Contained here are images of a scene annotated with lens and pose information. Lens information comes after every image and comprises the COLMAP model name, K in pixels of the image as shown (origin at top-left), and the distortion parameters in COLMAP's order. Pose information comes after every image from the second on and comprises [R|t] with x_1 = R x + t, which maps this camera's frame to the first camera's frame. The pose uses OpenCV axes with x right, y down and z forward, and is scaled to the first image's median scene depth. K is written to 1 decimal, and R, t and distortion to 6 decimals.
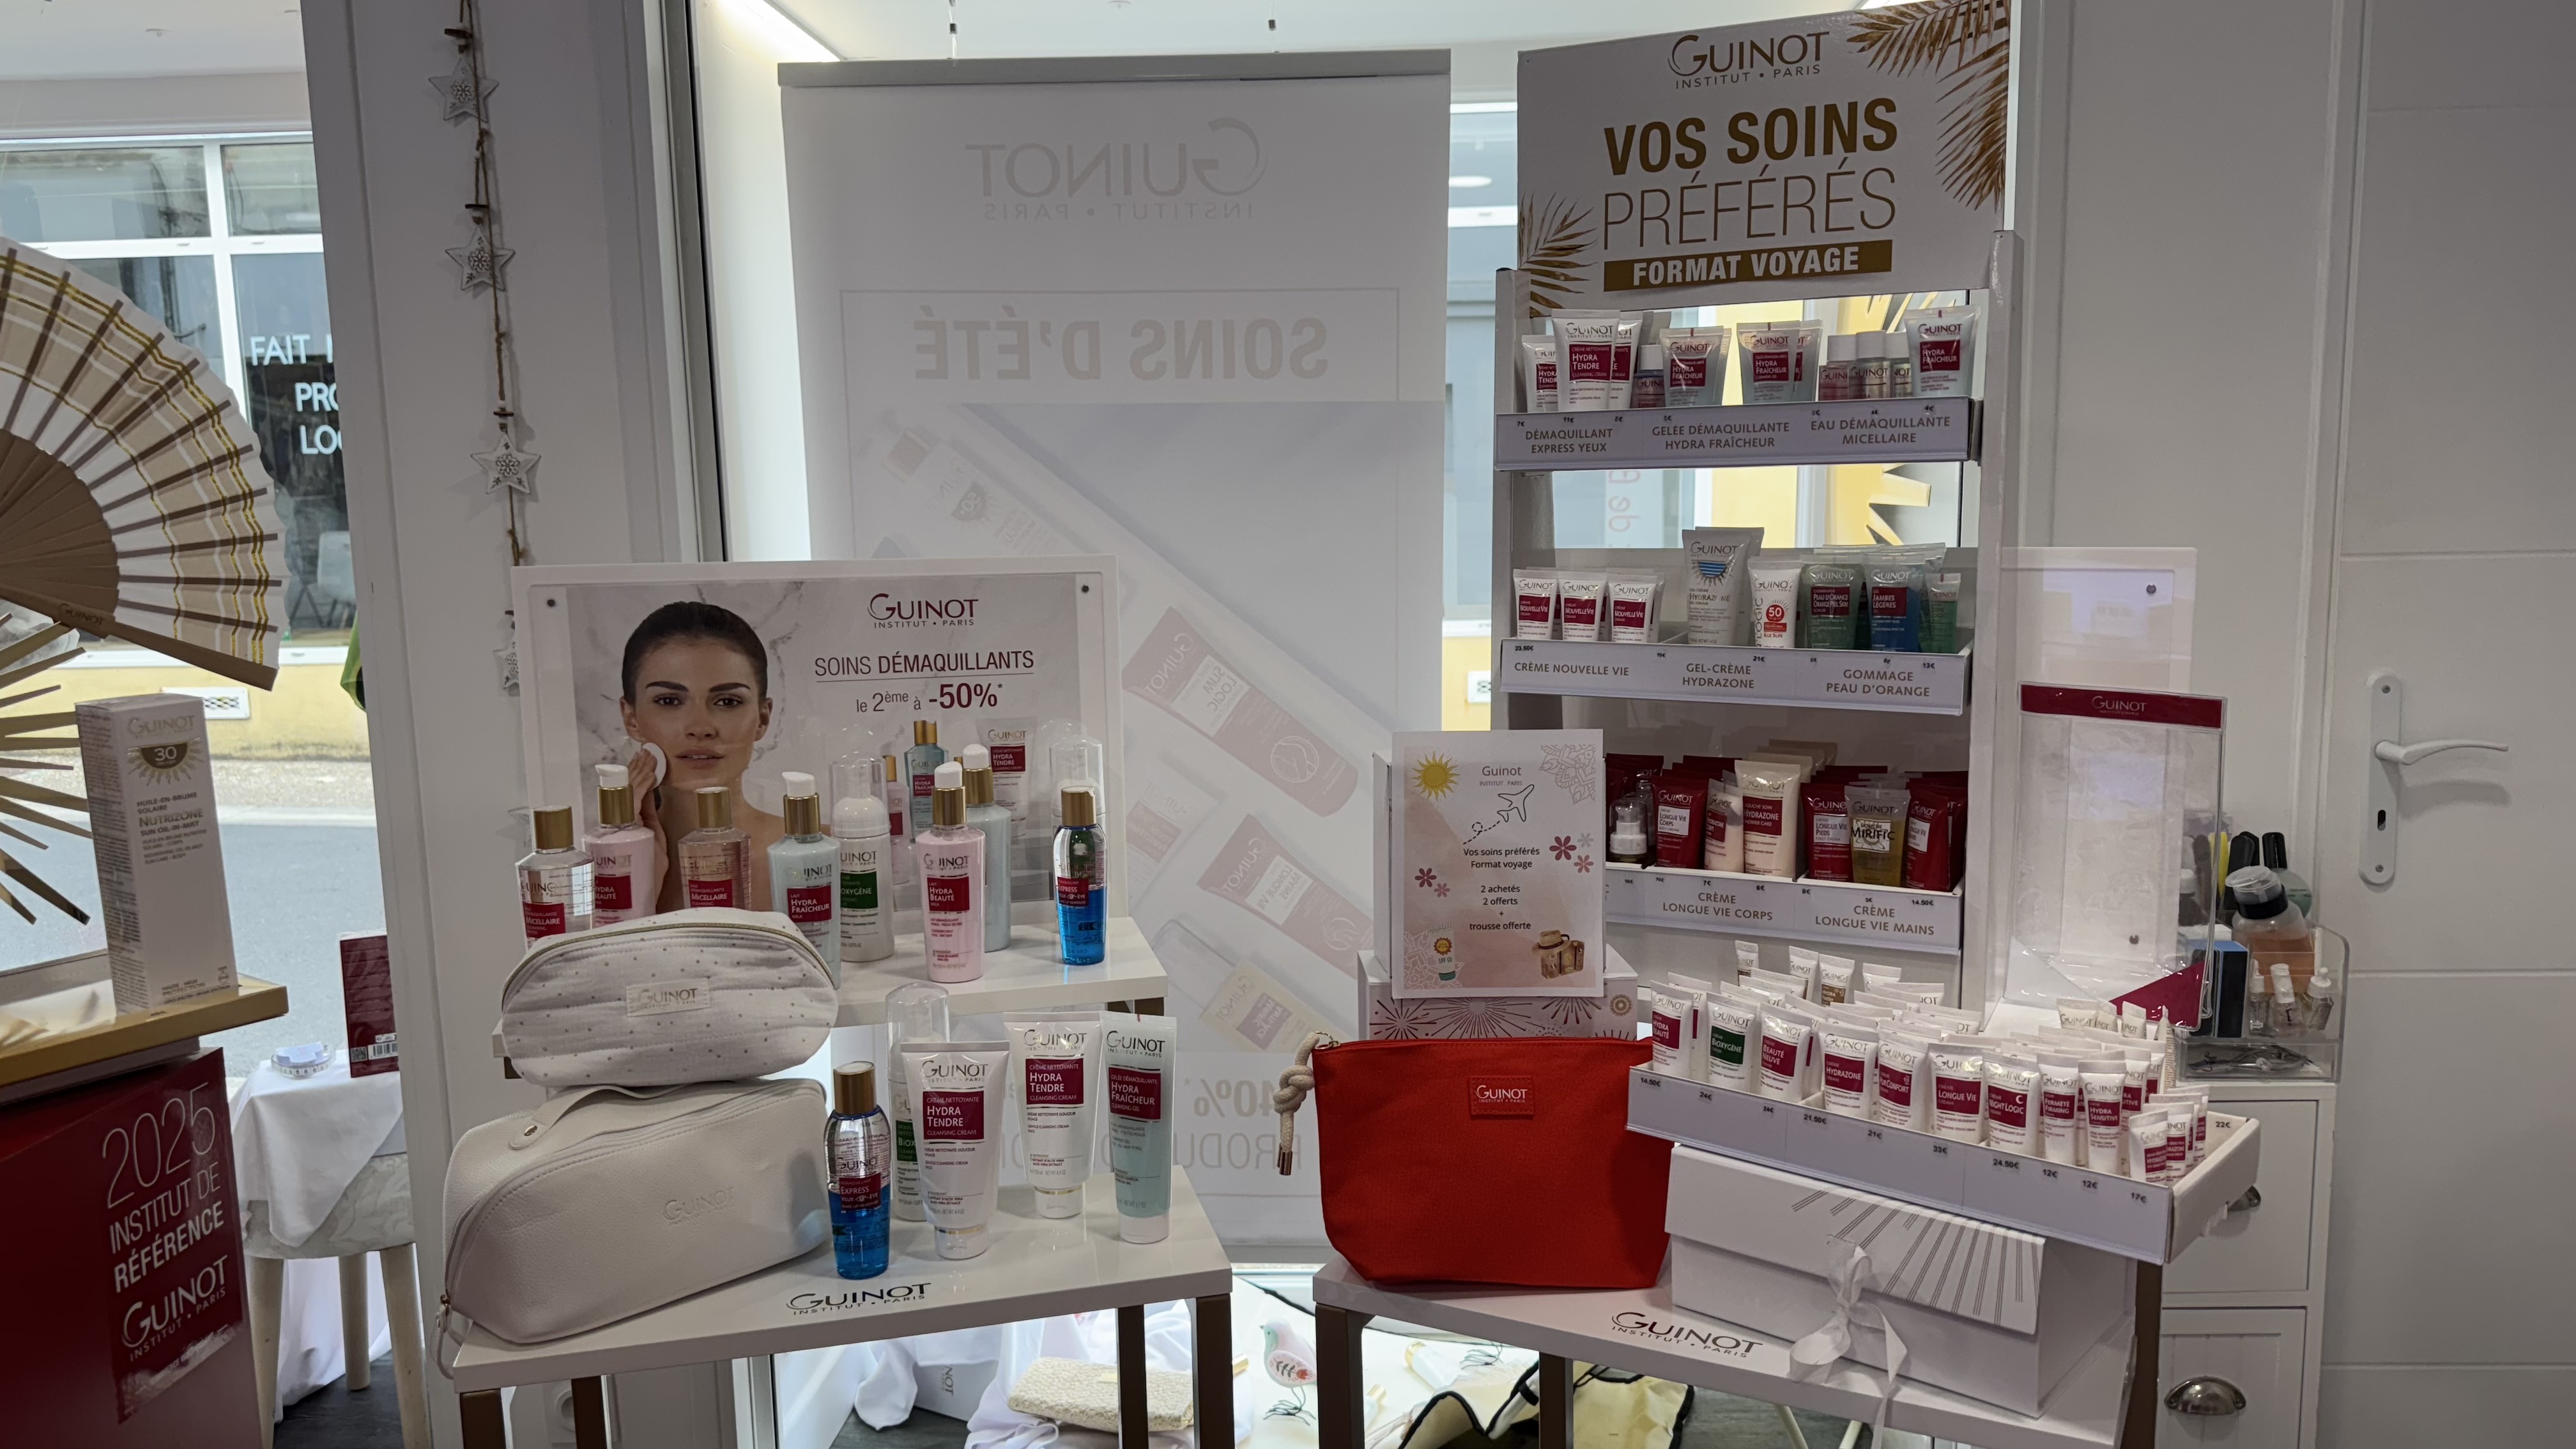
lens RADIAL K [[1803.5, 0, 1279.9], [0, 1803.5, 725.7], [0, 0, 1]] dist [0.126832, -0.194938]
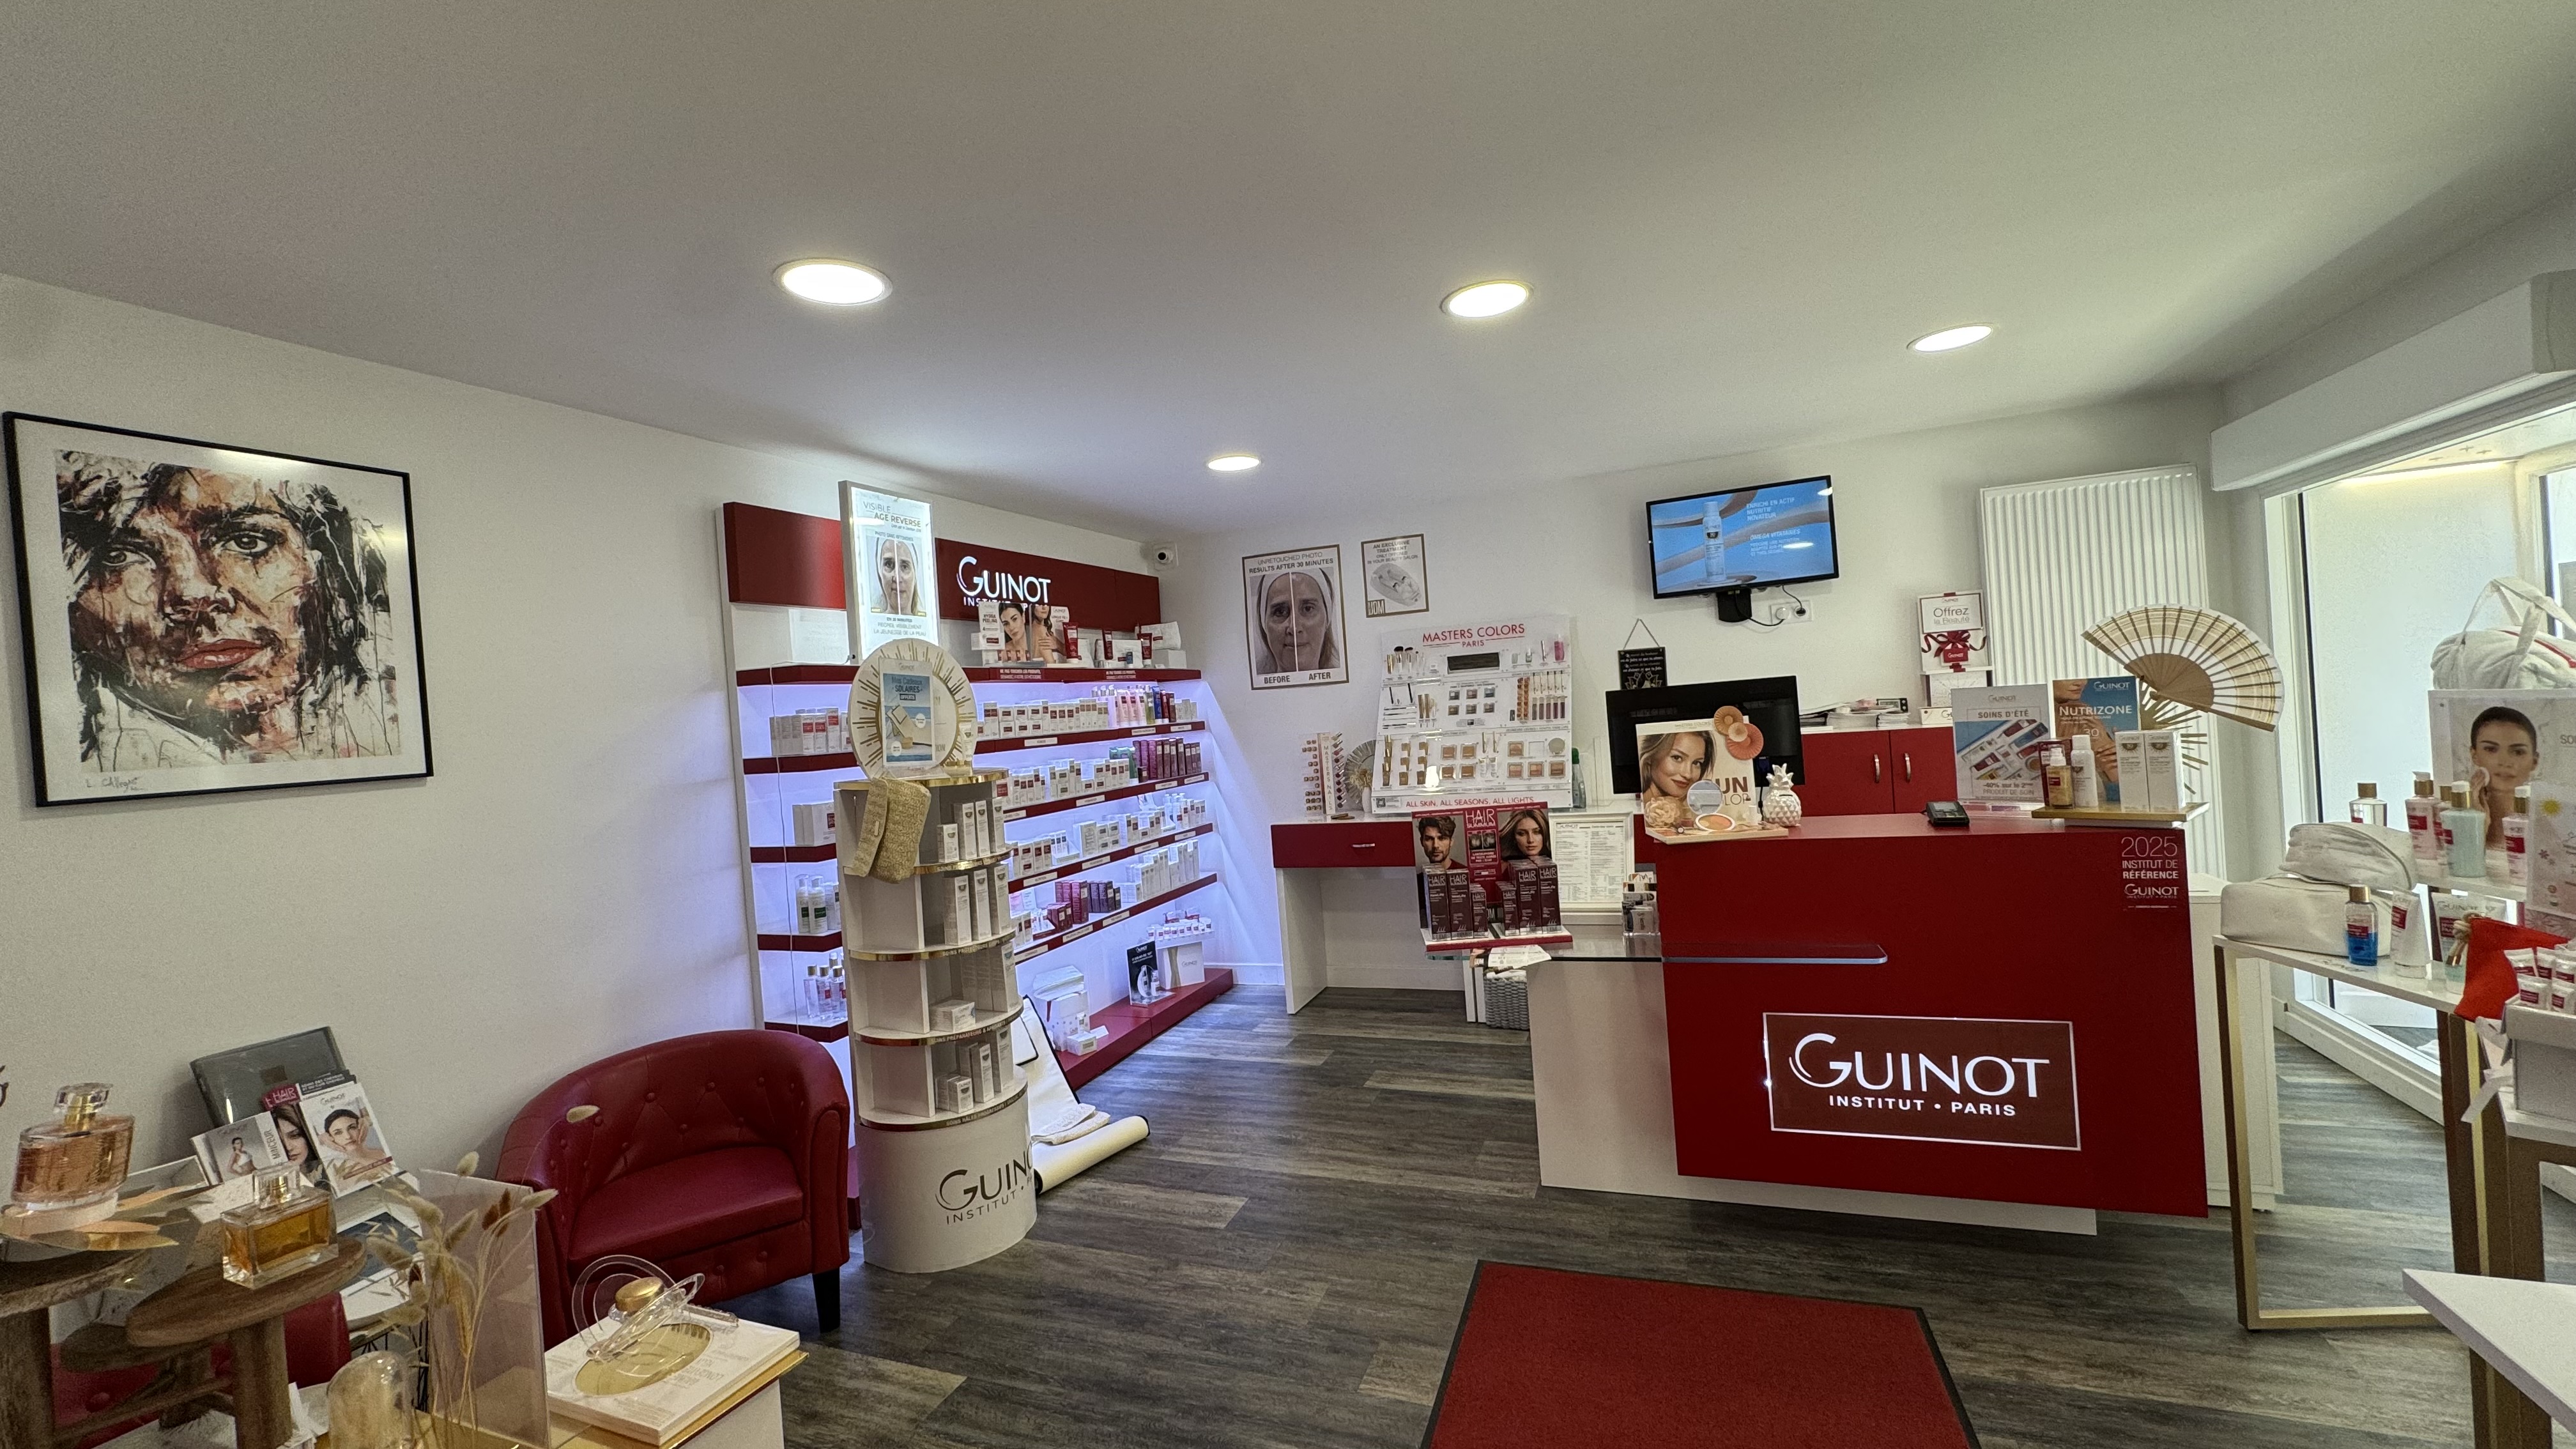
lens RADIAL K [[1023.7, 0, 1288.0], [0, 1023.7, 724.5], [0, 0, 1]] dist [-0.002055, -0.000126]
pose [[-0.318405, 0.057973, -0.946181, 1.562275], [-0.047853, 0.995873, 0.077121, -0.082268], [0.946746, 0.069834, -0.314316, -0.030002]]
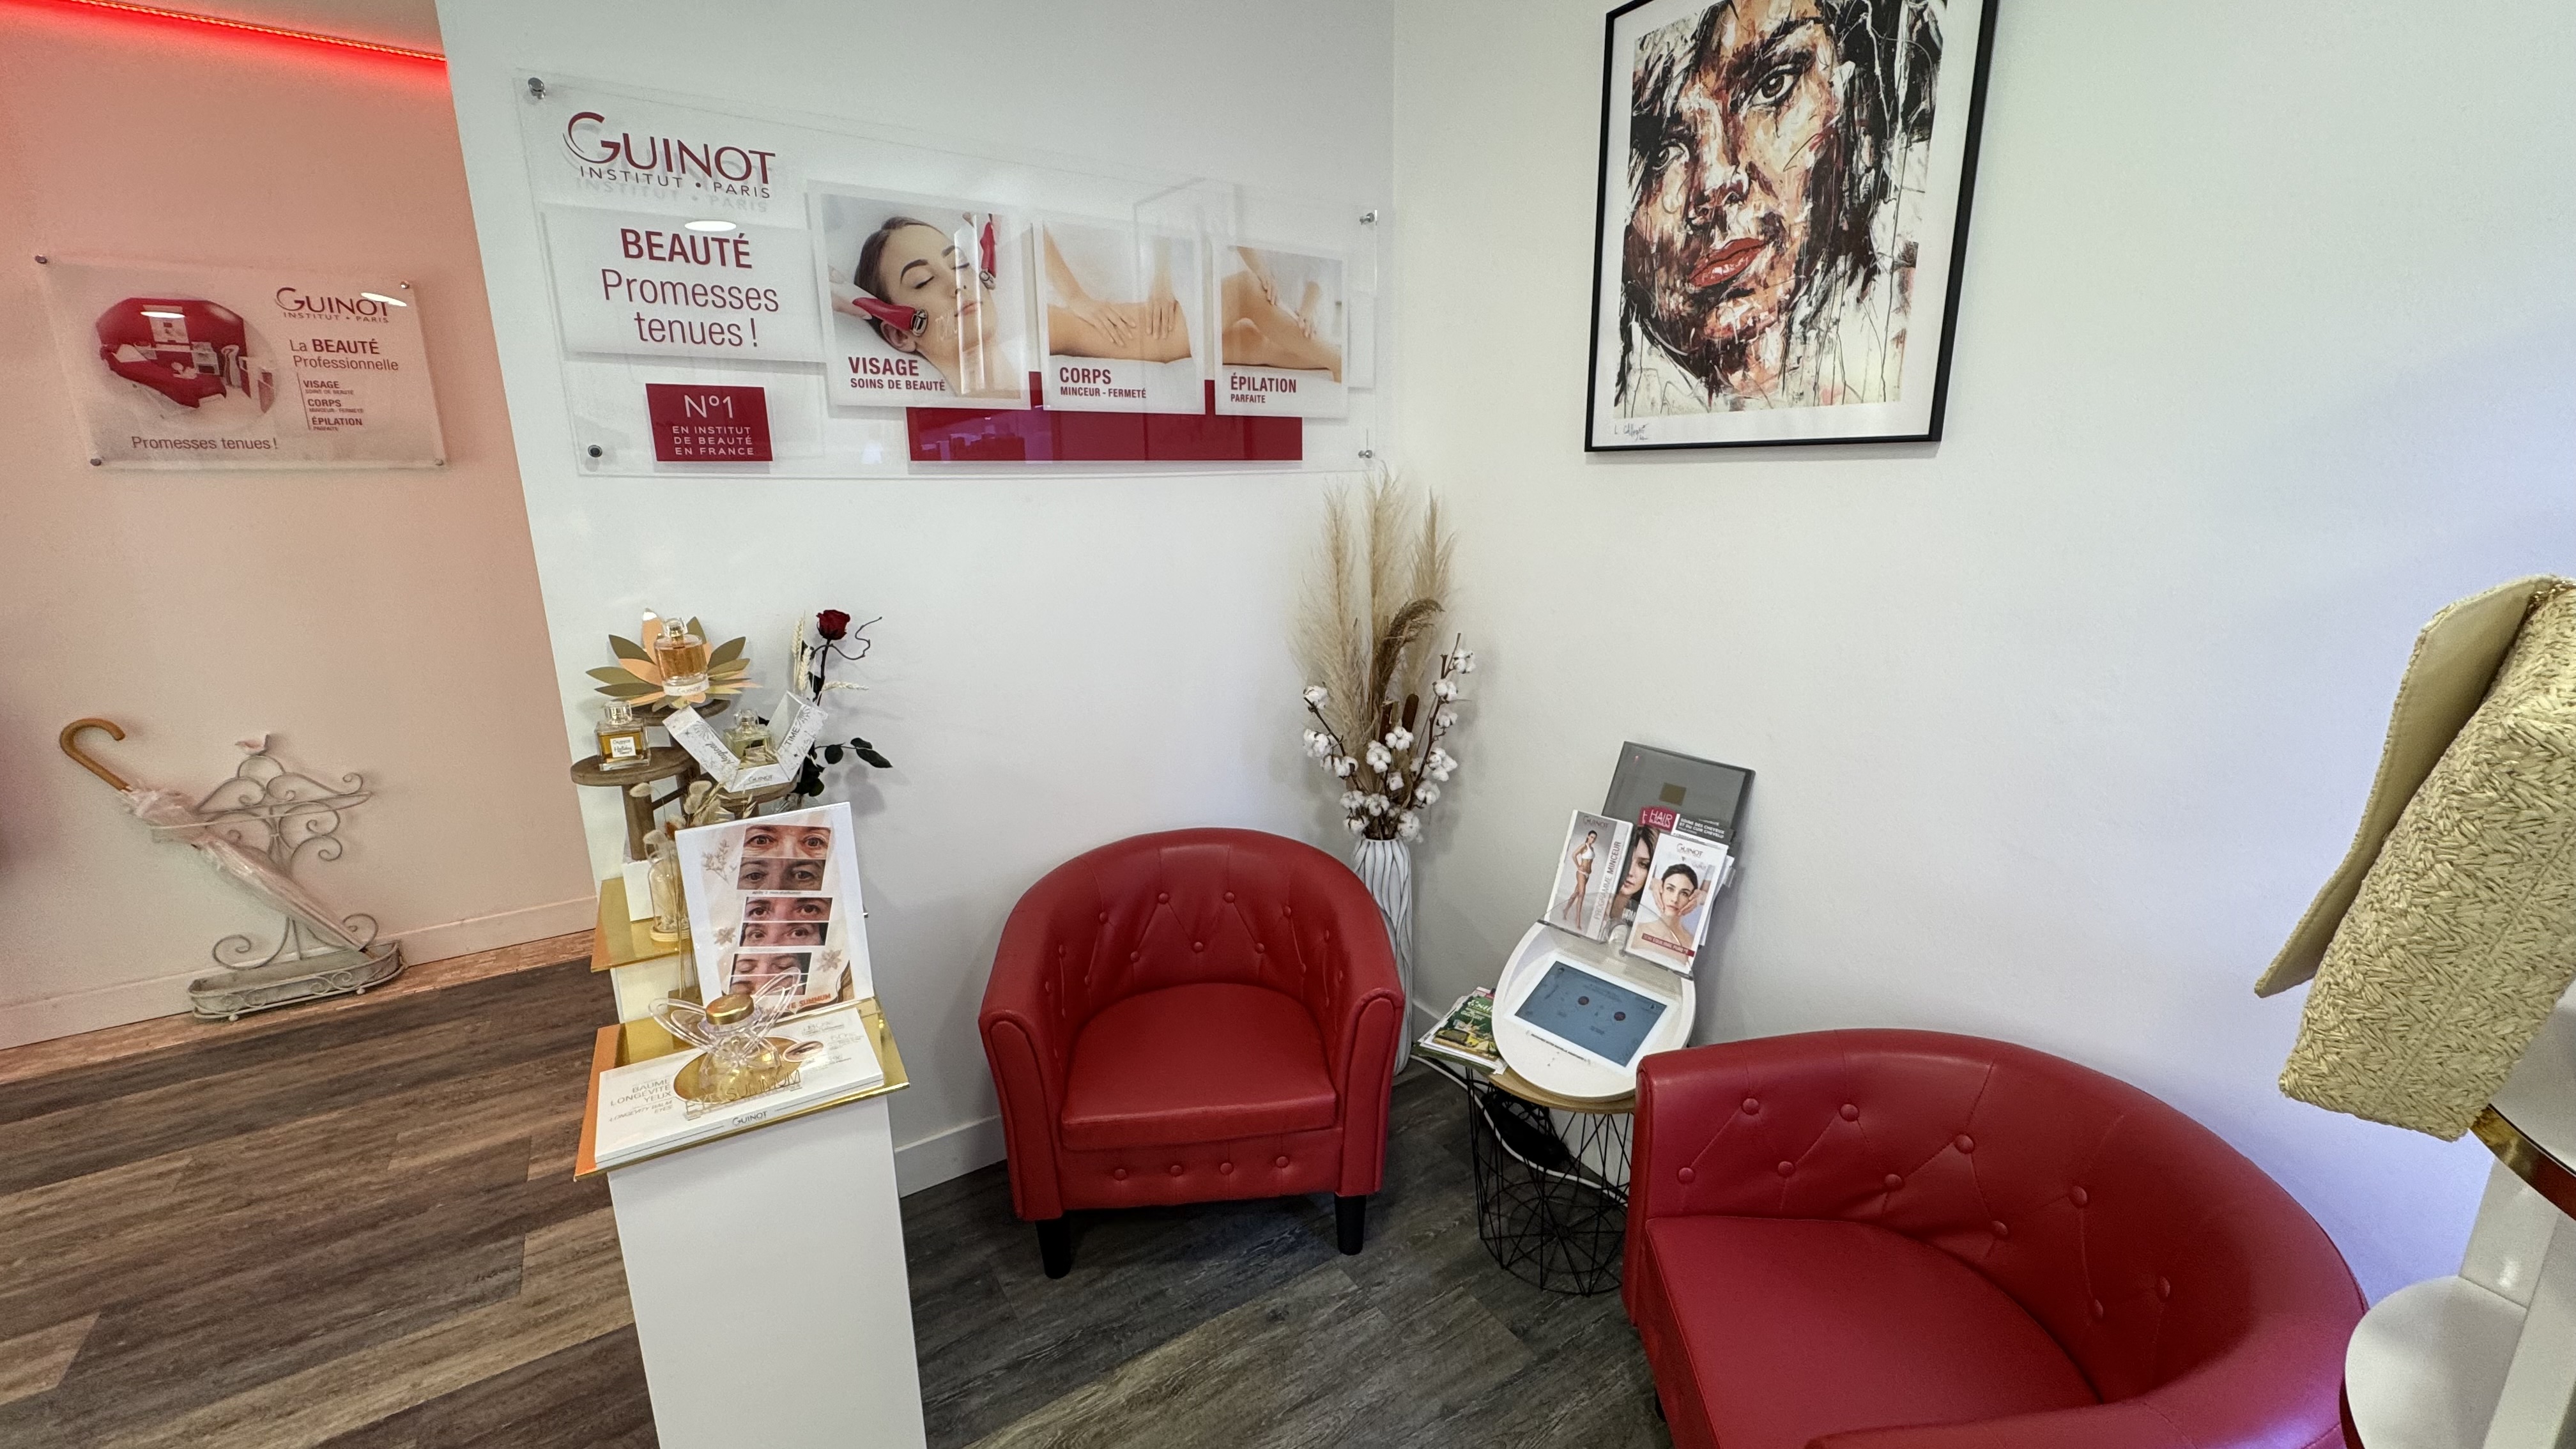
lens RADIAL K [[1023.7, 0, 1288.0], [0, 1023.7, 724.5], [0, 0, 1]] dist [-0.002055, -0.000126]
pose [[-0.589007, -0.167185, 0.790645, -0.118673], [0.129644, 0.946147, 0.296647, 0.096837], [-0.797661, 0.277229, -0.535613, -0.849770]]
